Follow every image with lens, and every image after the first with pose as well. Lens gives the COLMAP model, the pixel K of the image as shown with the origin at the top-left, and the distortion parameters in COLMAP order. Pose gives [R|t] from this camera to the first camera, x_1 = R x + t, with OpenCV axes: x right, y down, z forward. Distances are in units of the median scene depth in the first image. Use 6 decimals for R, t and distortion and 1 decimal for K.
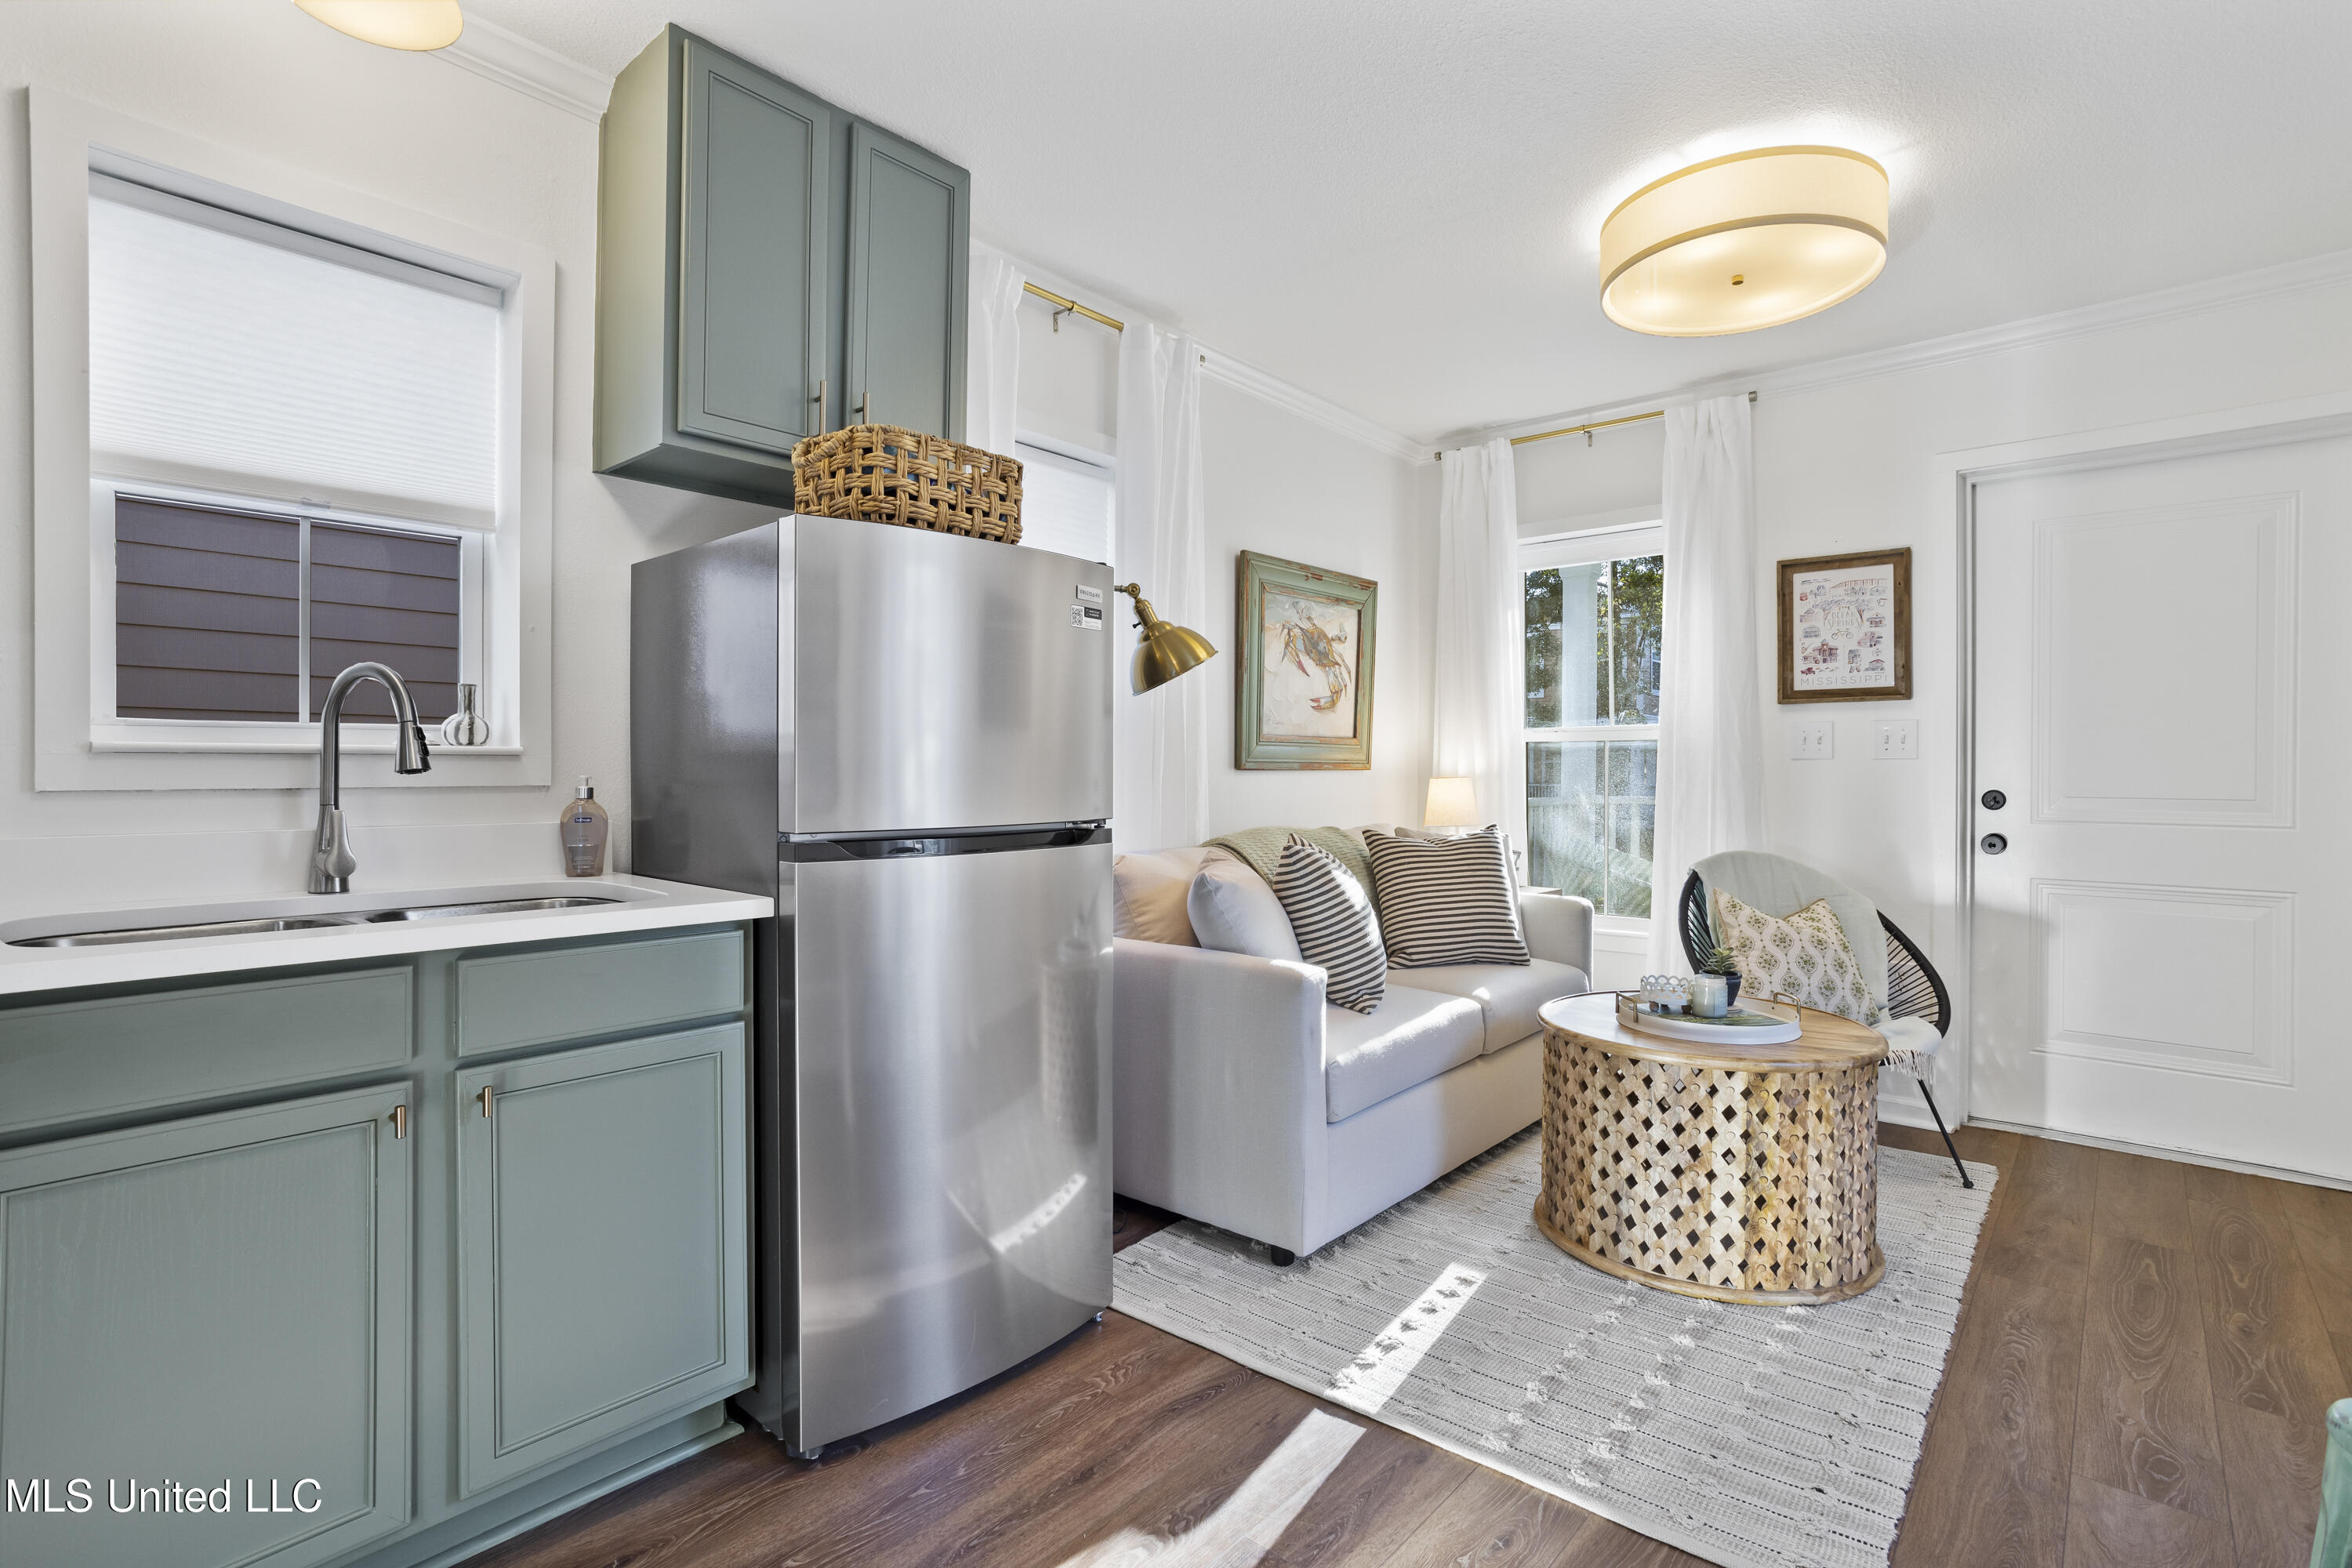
lens RADIAL K [[1142.9, 0, 1173.6], [0, 1142.9, 769.2], [0, 0, 1]] dist [-0.055500, 0.041736]
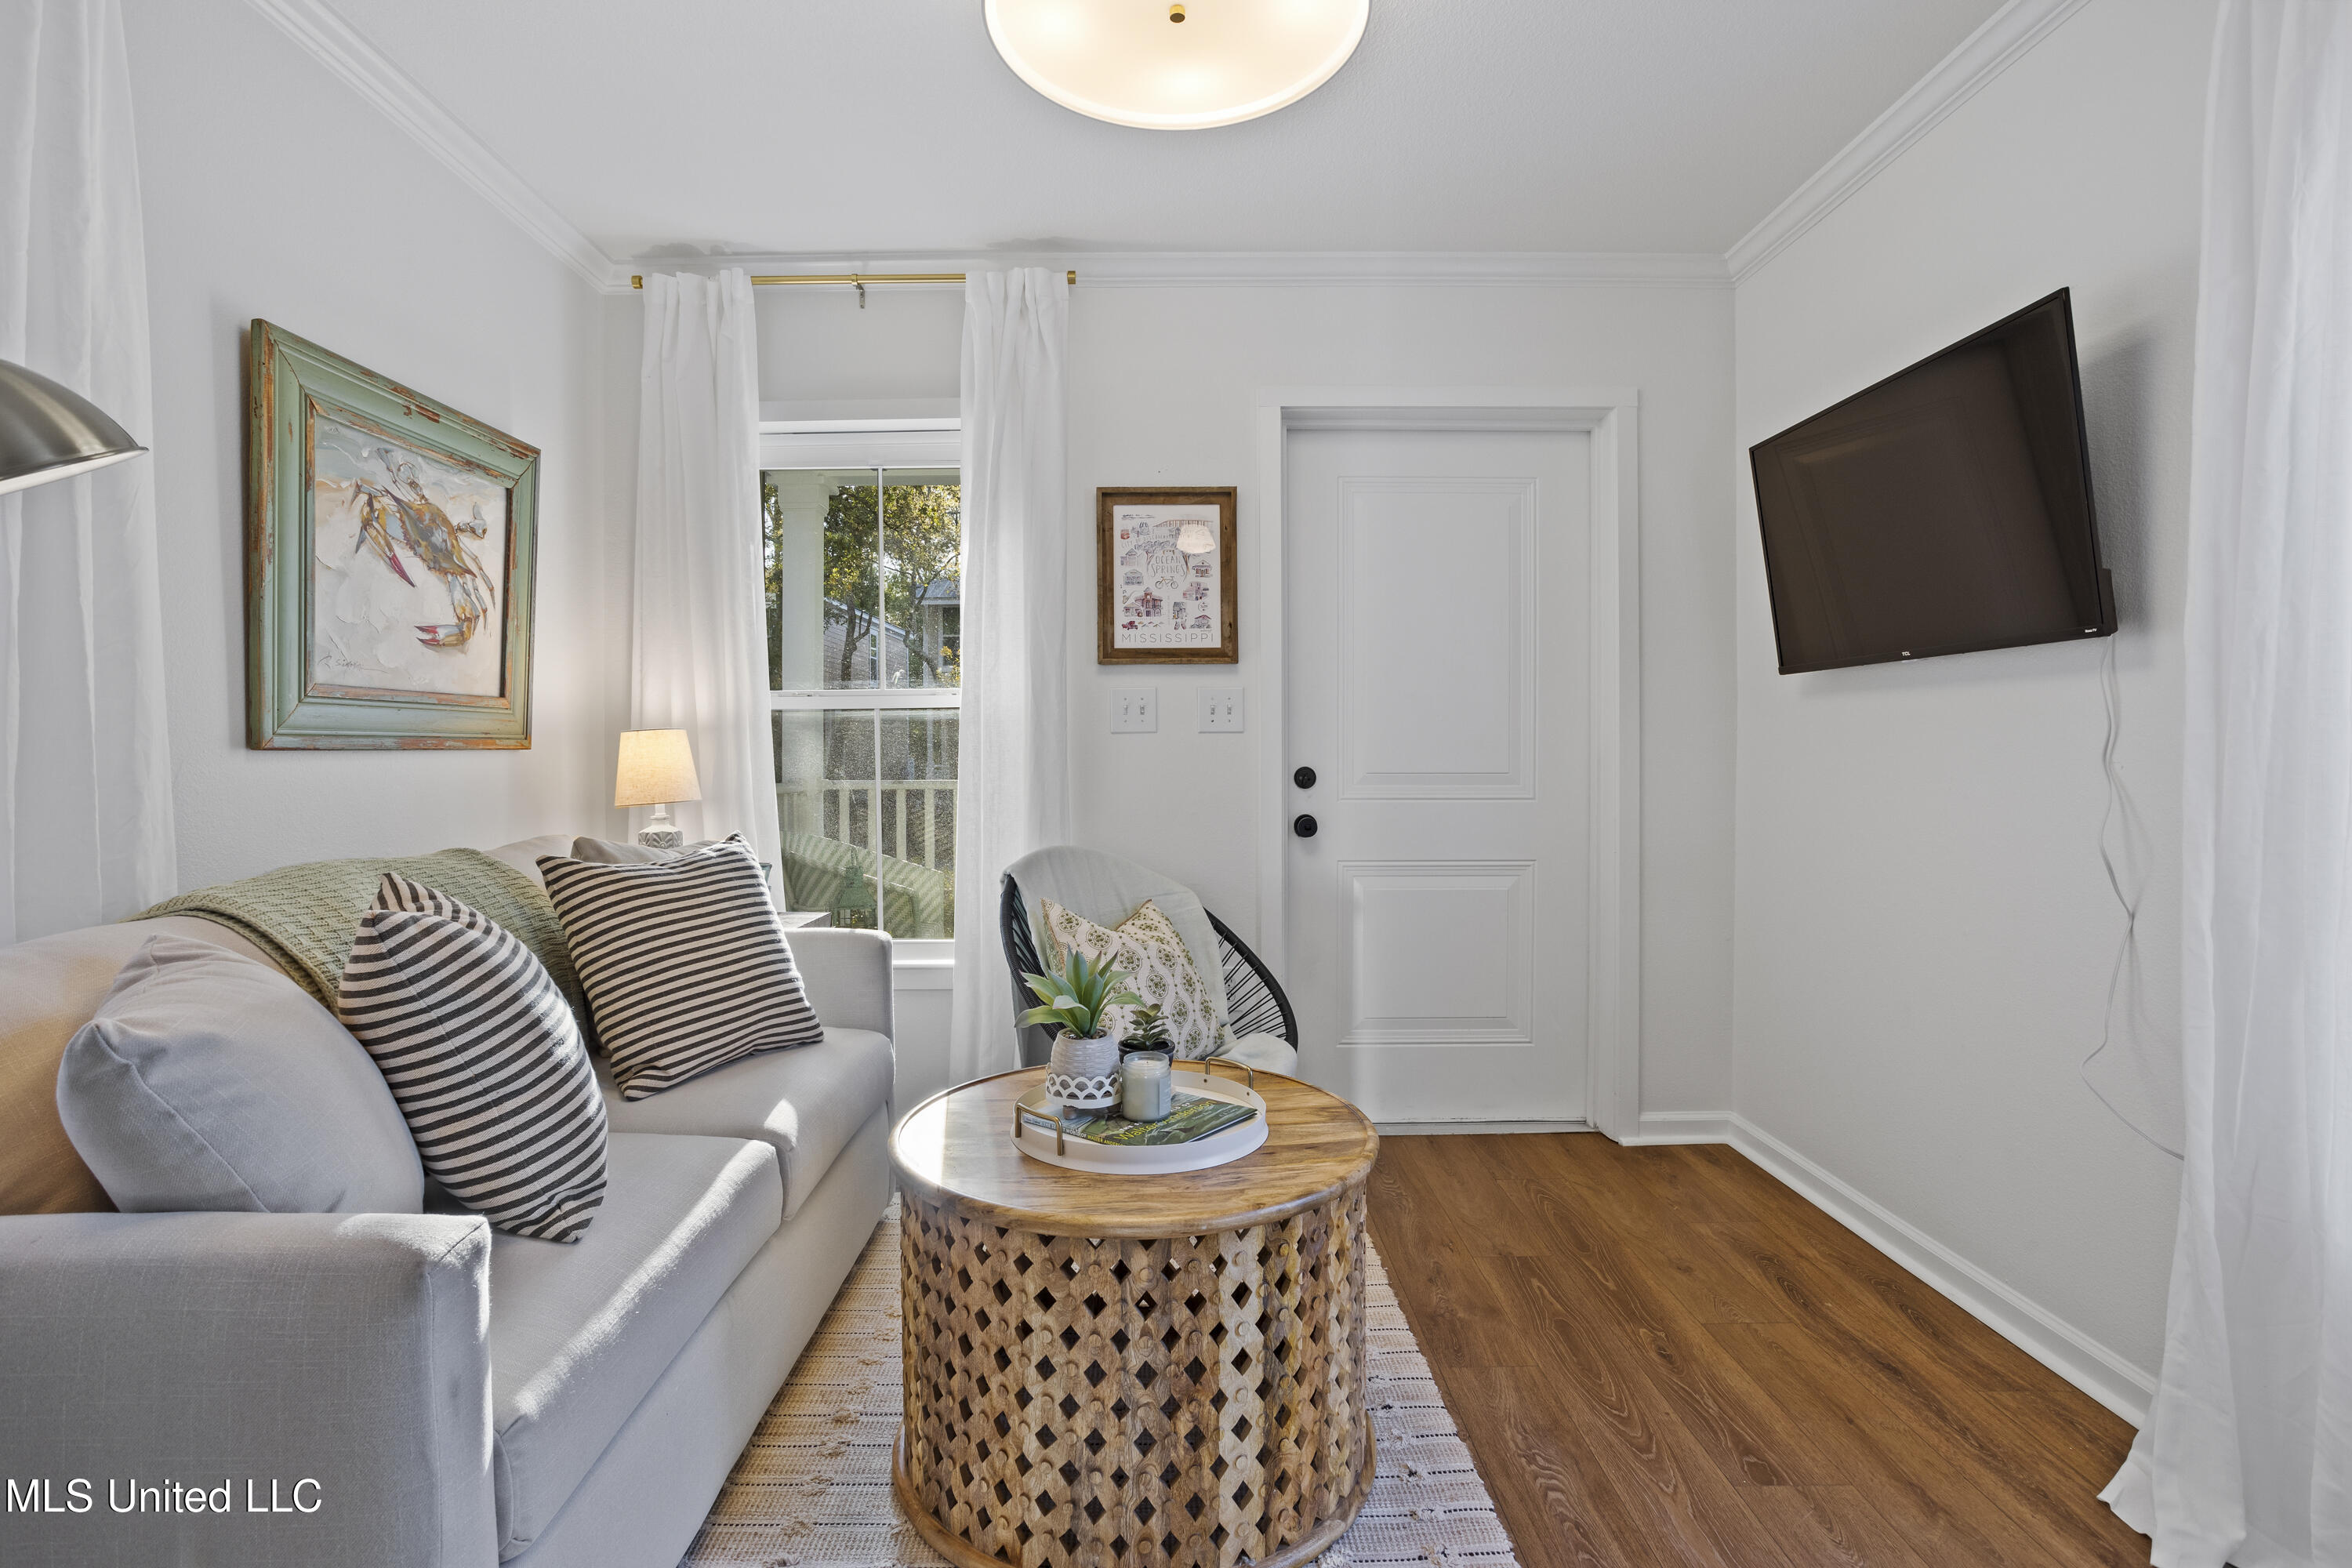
lens RADIAL K [[1142.9, 0, 1173.6], [0, 1142.9, 769.2], [0, 0, 1]] dist [-0.055500, 0.041736]
pose [[0.753473, -0.018211, 0.657226, 0.037356], [0.005898, 0.999763, 0.020940, 0.000955], [-0.657452, -0.011902, 0.753402, 0.359484]]
